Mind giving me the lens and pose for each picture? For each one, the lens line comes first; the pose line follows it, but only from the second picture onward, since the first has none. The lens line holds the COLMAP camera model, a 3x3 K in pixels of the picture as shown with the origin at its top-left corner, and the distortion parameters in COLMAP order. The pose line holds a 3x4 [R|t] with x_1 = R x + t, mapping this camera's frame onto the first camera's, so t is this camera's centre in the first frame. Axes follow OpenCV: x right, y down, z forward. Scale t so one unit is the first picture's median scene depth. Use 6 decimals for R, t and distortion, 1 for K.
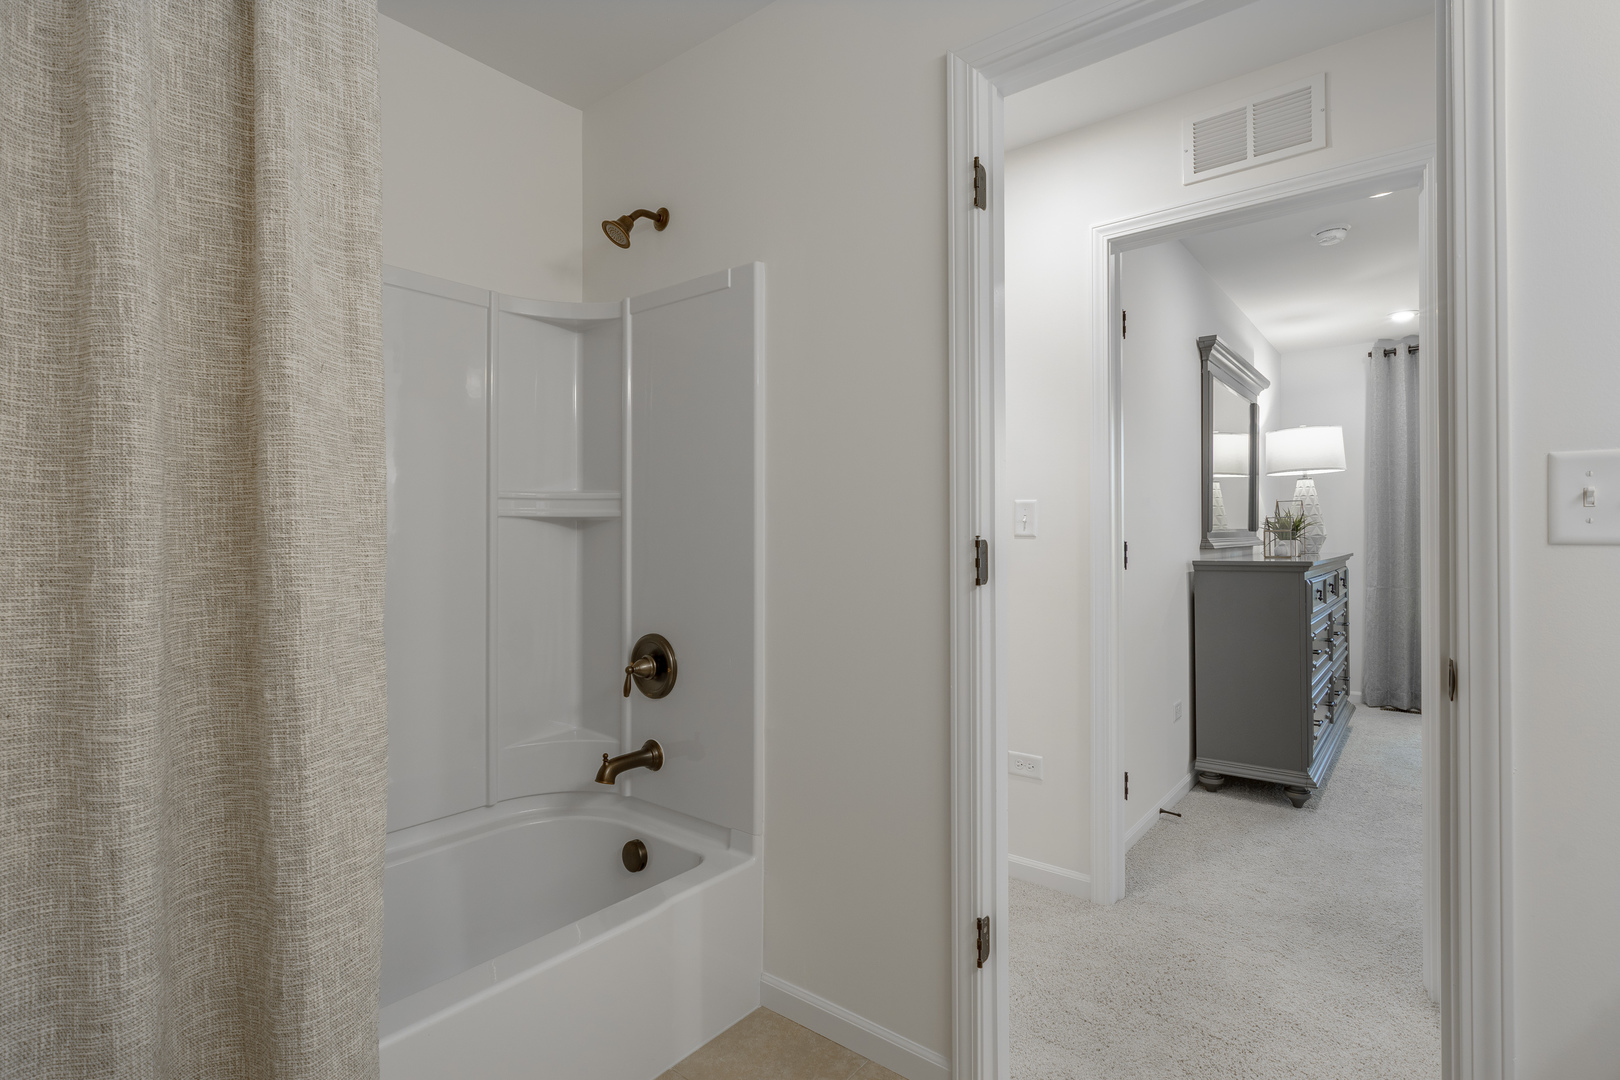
lens RADIAL K [[779.7, 0, 811.1], [0, 779.7, 537.0], [0, 0, 1]] dist [-0.002262, 0.000716]
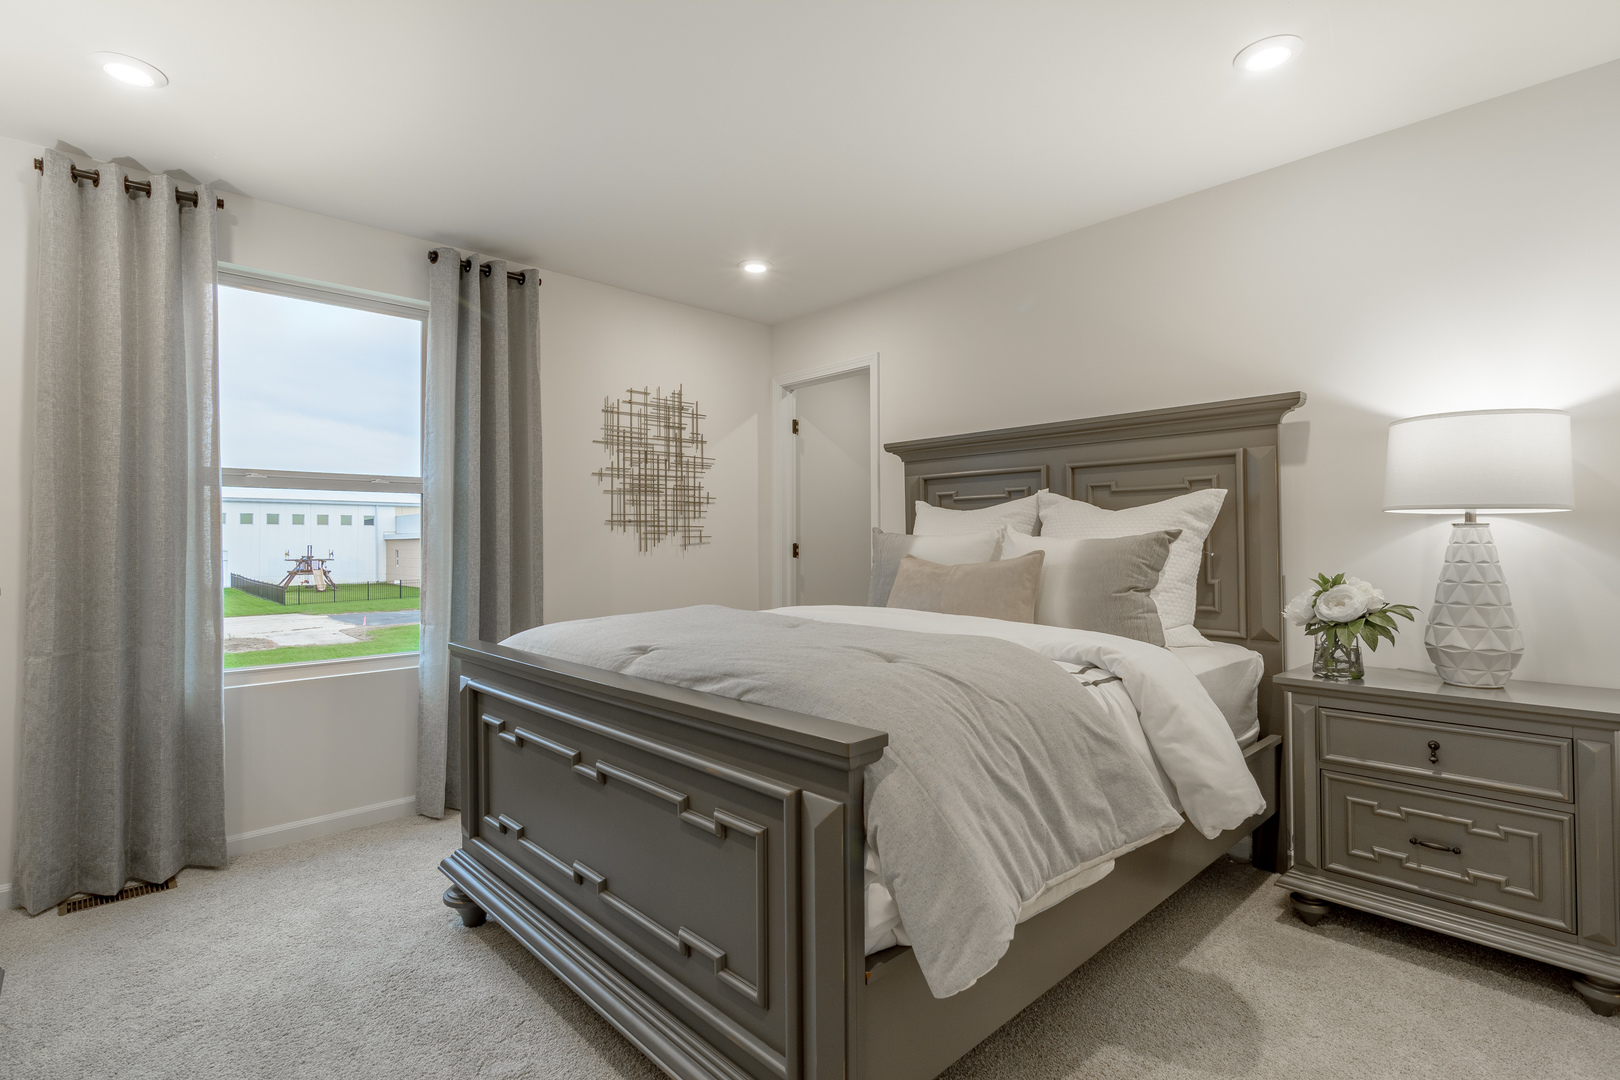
lens RADIAL K [[779.7, 0, 811.3], [0, 779.7, 538.0], [0, 0, 1]] dist [-0.002262, 0.000716]
pose [[0.136467, 0.011166, 0.990582, 0.319729], [0.003254, 0.999926, -0.011720, 0.000429], [-0.990639, 0.004822, 0.136420, 0.478079]]
